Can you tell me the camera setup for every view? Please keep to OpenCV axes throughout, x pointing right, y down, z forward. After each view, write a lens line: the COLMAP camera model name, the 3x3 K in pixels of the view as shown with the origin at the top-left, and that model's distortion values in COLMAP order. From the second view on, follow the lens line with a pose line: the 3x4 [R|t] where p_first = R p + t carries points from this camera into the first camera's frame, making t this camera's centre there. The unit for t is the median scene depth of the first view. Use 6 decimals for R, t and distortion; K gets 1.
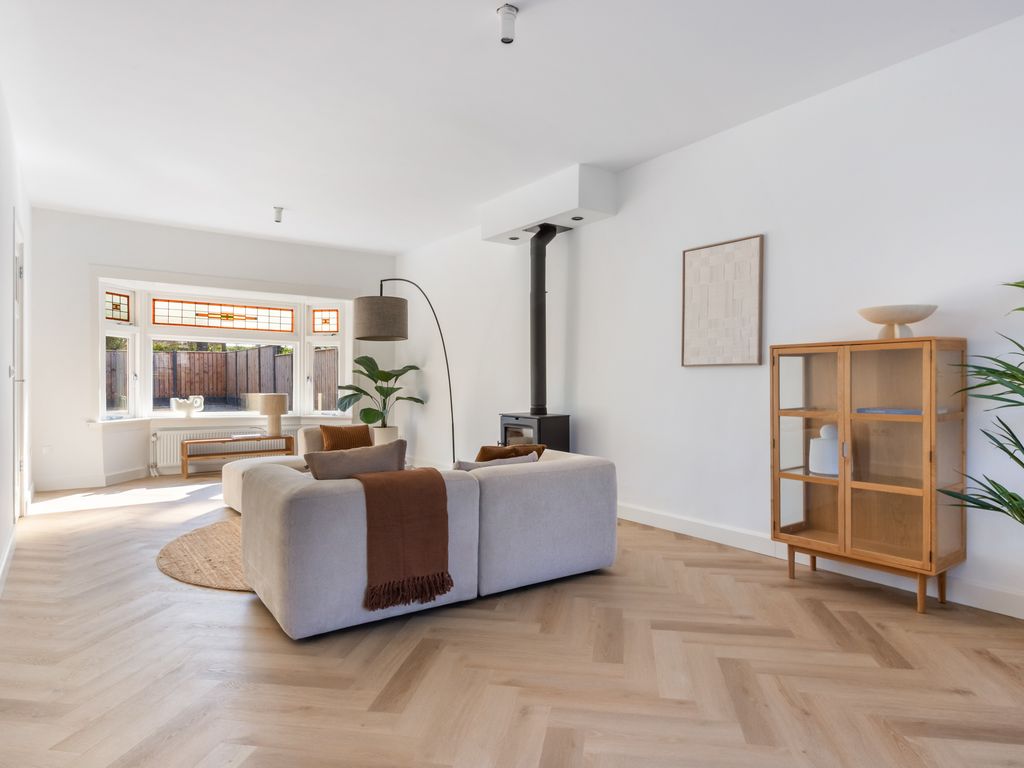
lens RADIAL K [[637.2, 0, 515.9], [0, 637.2, 387.8], [0, 0, 1]] dist [-0.001247, -0.000691]
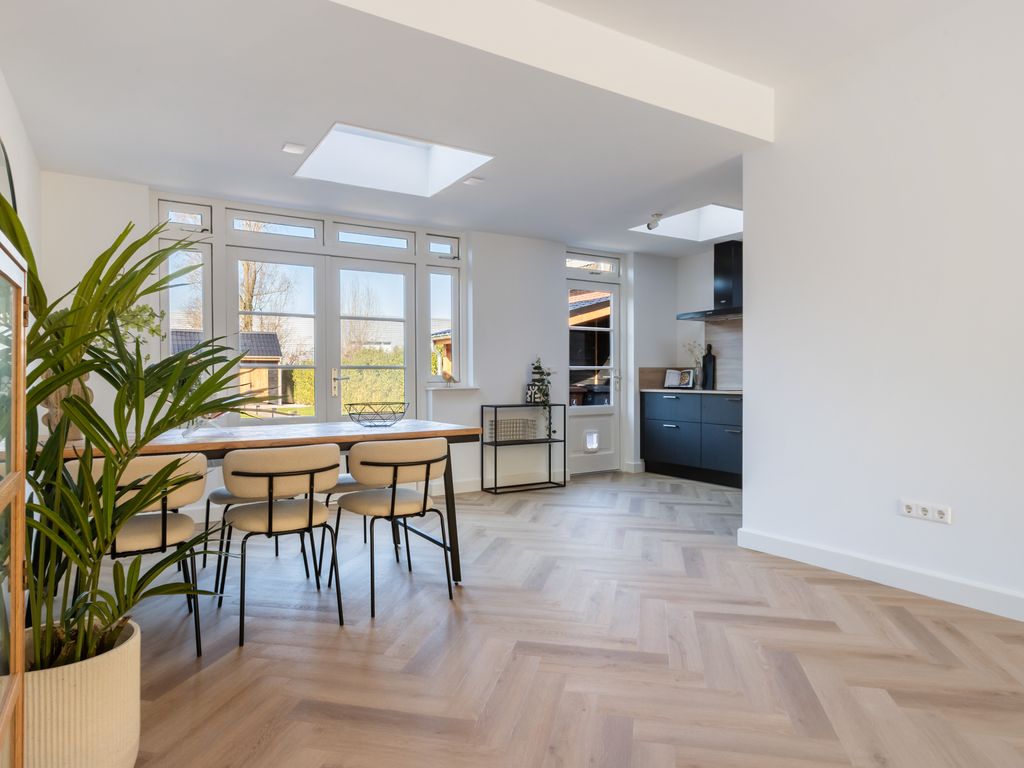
lens RADIAL K [[637.2, 0, 515.9], [0, 637.2, 387.8], [0, 0, 1]] dist [-0.001247, -0.000691]
pose [[-0.998988, 0.000746, 0.044980, 0.204565], [0.002021, 0.999597, 0.028306, -0.007566], [-0.044941, 0.028368, -0.998587, 0.821651]]
